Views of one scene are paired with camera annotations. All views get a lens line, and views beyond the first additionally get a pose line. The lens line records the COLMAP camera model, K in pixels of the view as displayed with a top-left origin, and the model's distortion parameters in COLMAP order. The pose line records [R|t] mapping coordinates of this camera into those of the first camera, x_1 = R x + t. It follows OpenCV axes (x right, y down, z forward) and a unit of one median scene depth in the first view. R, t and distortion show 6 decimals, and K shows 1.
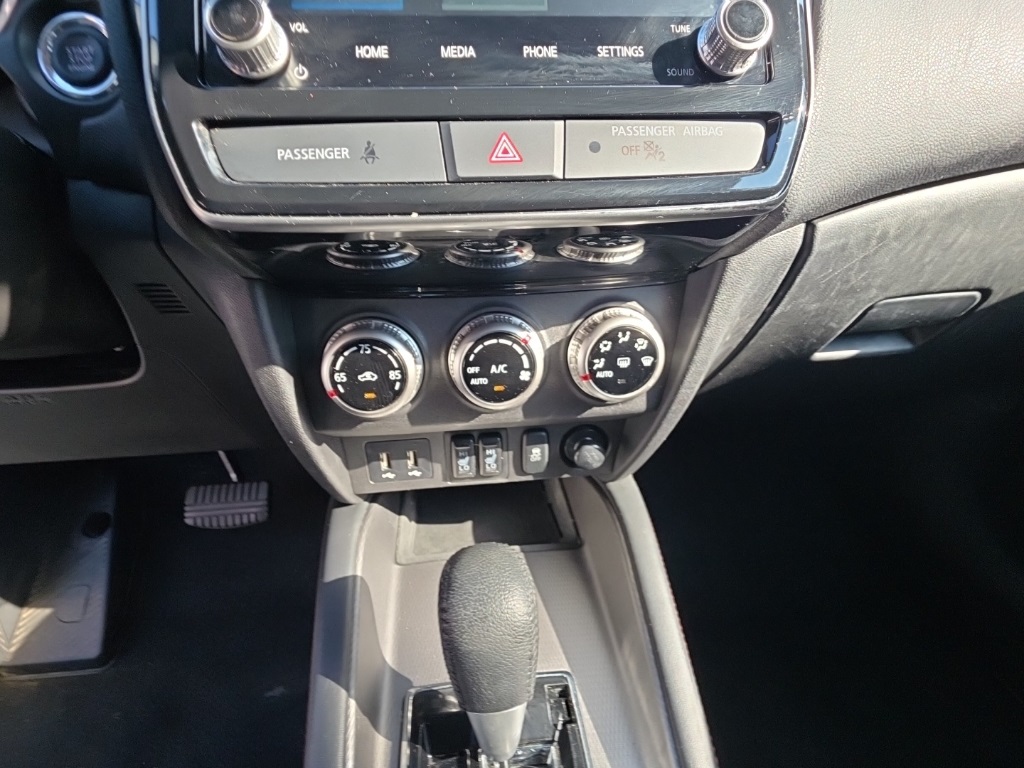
lens RADIAL K [[481.7, 0, 507.7], [0, 481.7, 384.5], [0, 0, 1]] dist [0.008584, -0.006104]
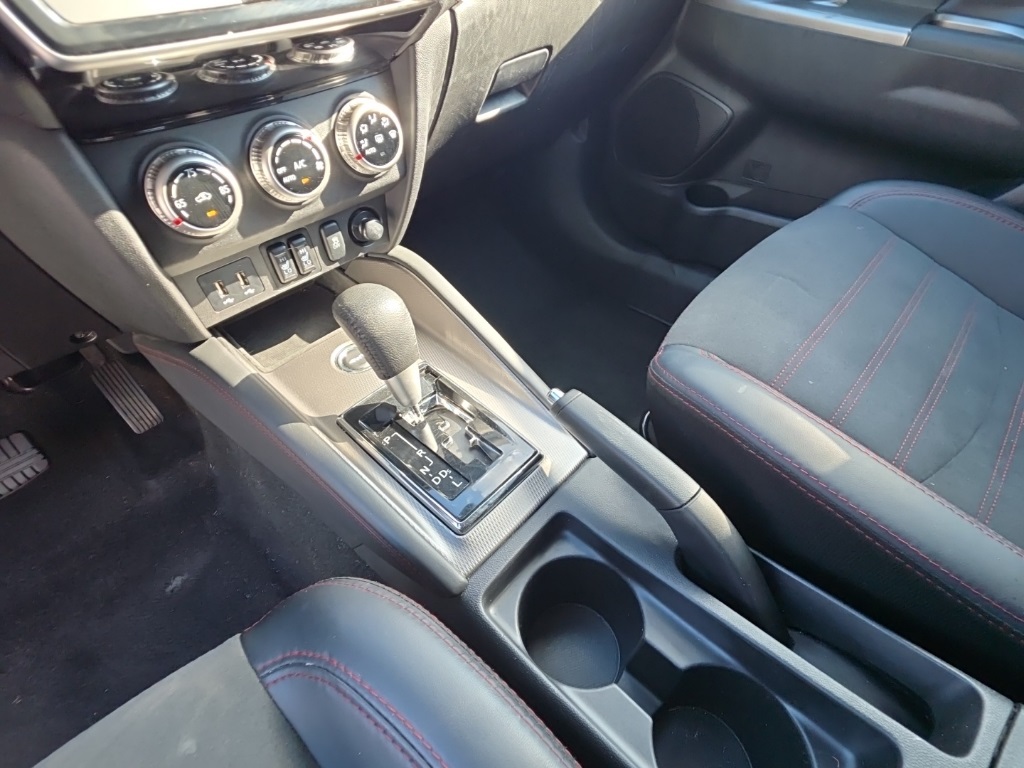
lens RADIAL K [[481.7, 0, 507.7], [0, 481.7, 384.5], [0, 0, 1]] dist [0.008584, -0.006104]
pose [[0.760201, -0.466196, 0.452499, -0.457900], [0.306350, 0.871416, 0.383124, 0.157755], [-0.572926, -0.152627, 0.805271, -0.481386]]
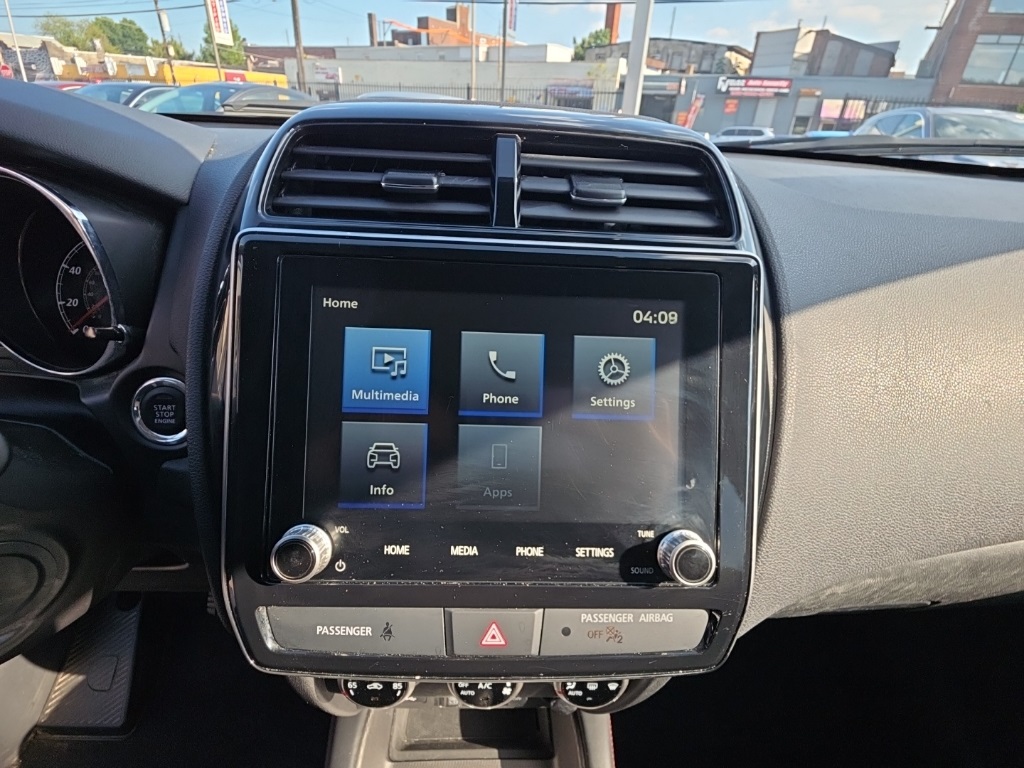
lens RADIAL K [[481.7, 0, 507.7], [0, 481.7, 384.5], [0, 0, 1]] dist [0.008584, -0.006104]
pose [[0.994869, 0.094301, -0.036648, 0.010525], [-0.093894, 0.995502, 0.012669, -0.771787], [0.037678, -0.009163, 0.999248, -0.170883]]
